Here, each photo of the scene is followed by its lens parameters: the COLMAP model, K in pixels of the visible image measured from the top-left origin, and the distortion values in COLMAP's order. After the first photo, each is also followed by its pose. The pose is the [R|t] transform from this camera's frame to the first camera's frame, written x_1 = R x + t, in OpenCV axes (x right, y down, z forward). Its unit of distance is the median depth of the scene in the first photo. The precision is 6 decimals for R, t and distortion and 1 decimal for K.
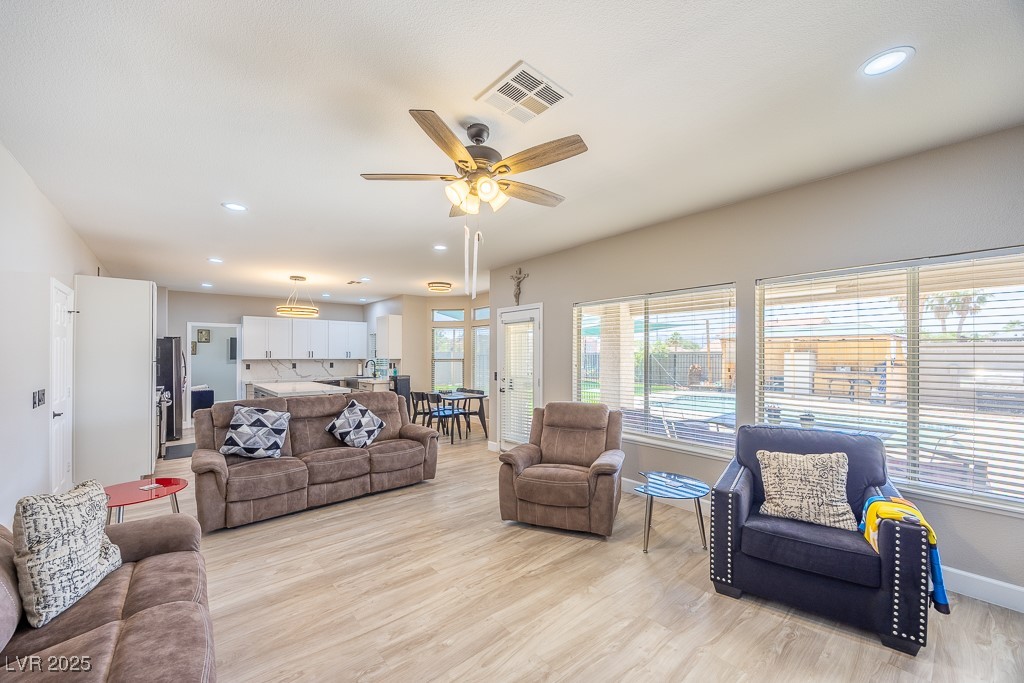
lens RADIAL K [[395.4, 0, 511.7], [0, 395.4, 356.3], [0, 0, 1]] dist [-0.000490, -0.000137]
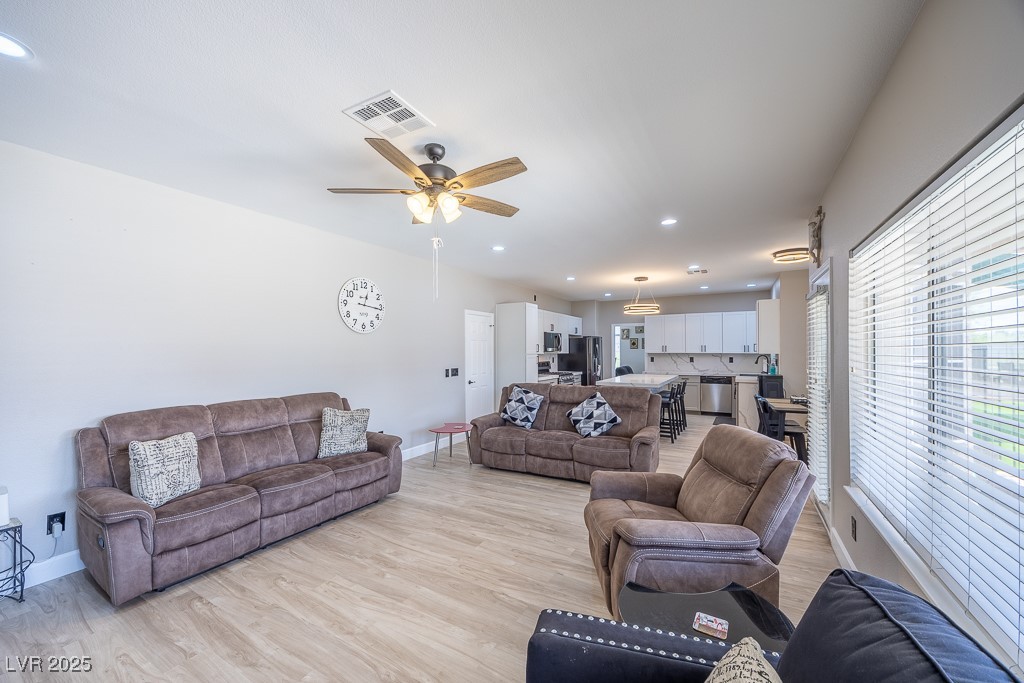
lens RADIAL K [[395.7, 0, 506.3], [0, 395.7, 350.7], [0, 0, 1]] dist [-0.001433, -0.000420]
pose [[0.339713, 0.001339, -0.940528, 0.604585], [0.001520, 0.999997, 0.001972, -0.004265], [0.940528, -0.002100, 0.339710, 0.478517]]
